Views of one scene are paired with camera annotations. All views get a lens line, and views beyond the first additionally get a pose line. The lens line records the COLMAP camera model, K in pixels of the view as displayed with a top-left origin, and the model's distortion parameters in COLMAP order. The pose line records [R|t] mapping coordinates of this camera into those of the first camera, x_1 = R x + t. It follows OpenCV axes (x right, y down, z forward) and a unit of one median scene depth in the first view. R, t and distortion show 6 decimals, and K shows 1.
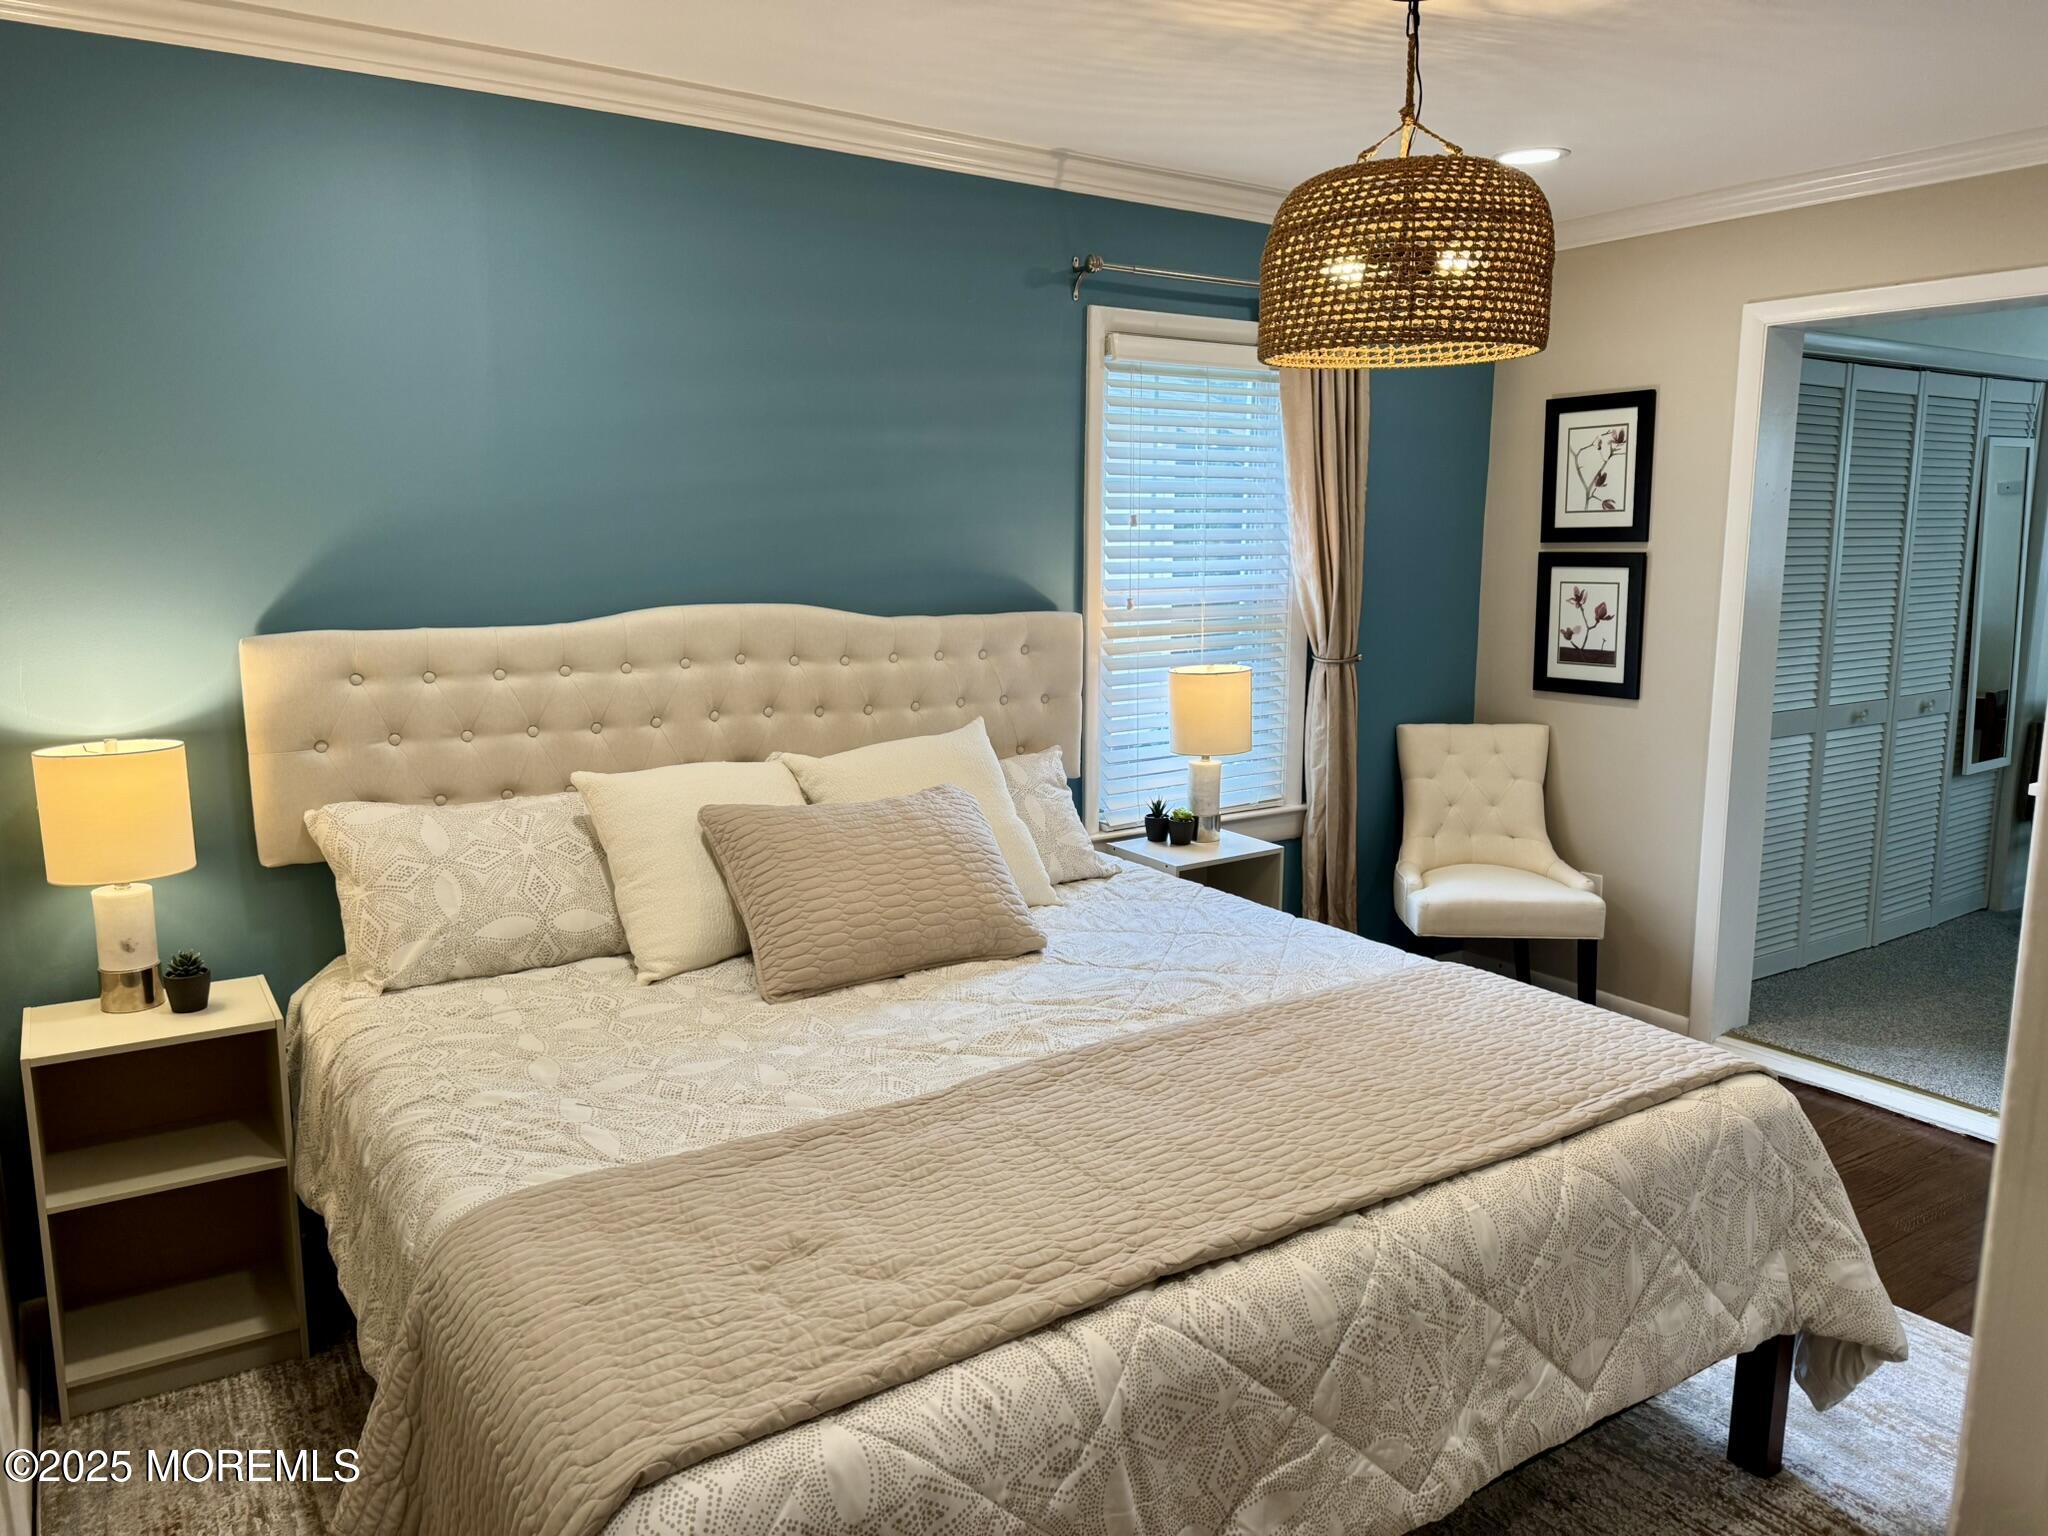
lens RADIAL K [[1474.2, 0, 1012.2], [0, 1474.2, 816.0], [0, 0, 1]] dist [0.109510, -0.220220]
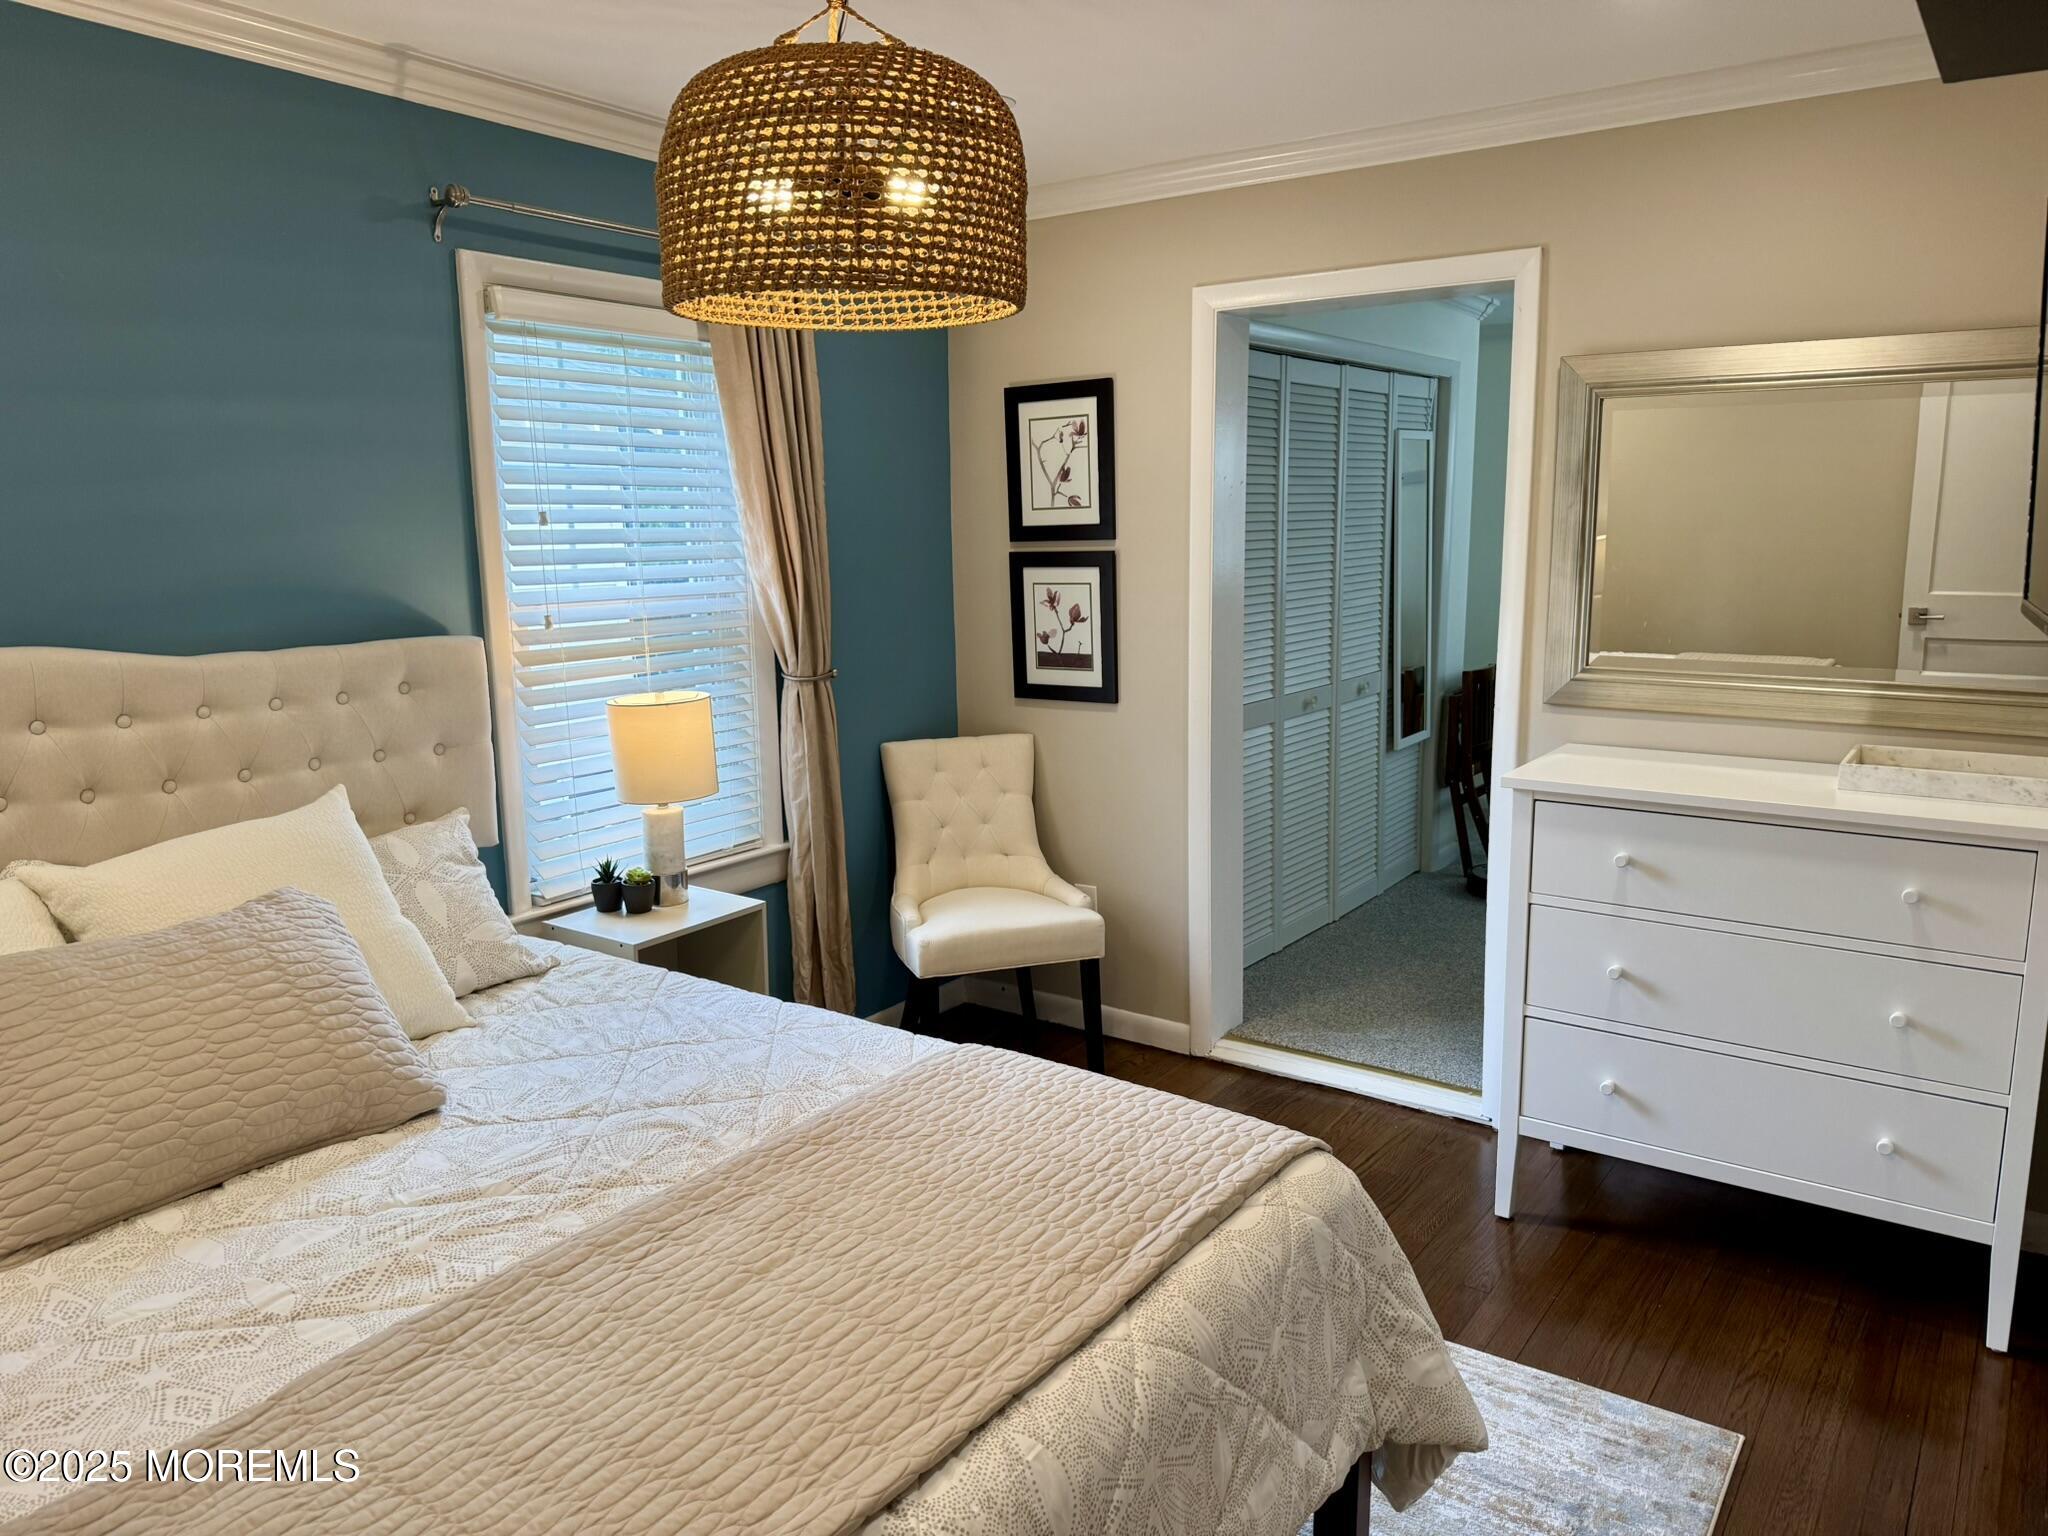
lens RADIAL K [[1474.2, 0, 1012.2], [0, 1474.2, 816.0], [0, 0, 1]] dist [0.109510, -0.220220]
pose [[0.939346, -0.077347, 0.334135, 0.042928], [0.076041, 0.996960, 0.017007, -0.037654], [-0.334435, 0.009432, 0.942372, 0.173402]]
